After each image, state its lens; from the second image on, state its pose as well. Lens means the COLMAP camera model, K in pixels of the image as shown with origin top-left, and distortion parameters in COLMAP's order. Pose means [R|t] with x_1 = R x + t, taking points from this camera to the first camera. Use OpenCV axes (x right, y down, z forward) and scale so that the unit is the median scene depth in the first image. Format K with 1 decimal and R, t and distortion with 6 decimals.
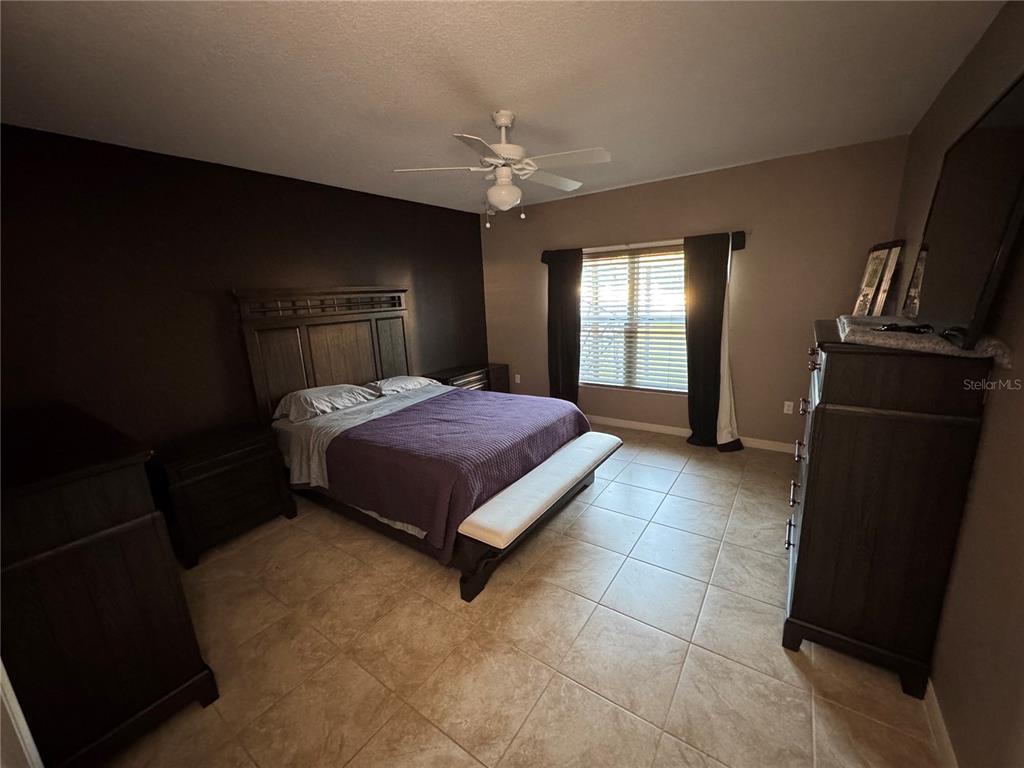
lens RADIAL K [[408.3, 0, 513.5], [0, 408.3, 382.7], [0, 0, 1]] dist [-0.004477, -0.000171]
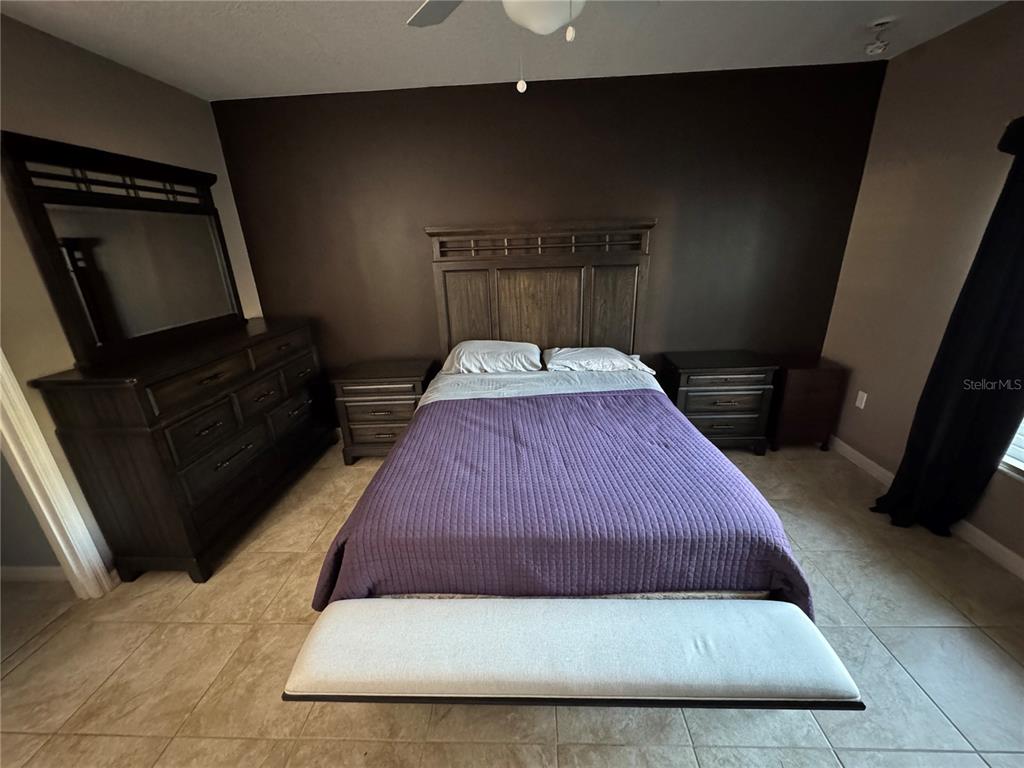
lens RADIAL K [[408.3, 0, 512.2], [0, 408.3, 386.4], [0, 0, 1]] dist [-0.004477, -0.000171]
pose [[0.540080, 0.309940, -0.782465, 0.286094], [-0.172679, 0.950748, 0.257410, -0.138304], [0.823709, -0.003906, 0.567000, 0.558033]]
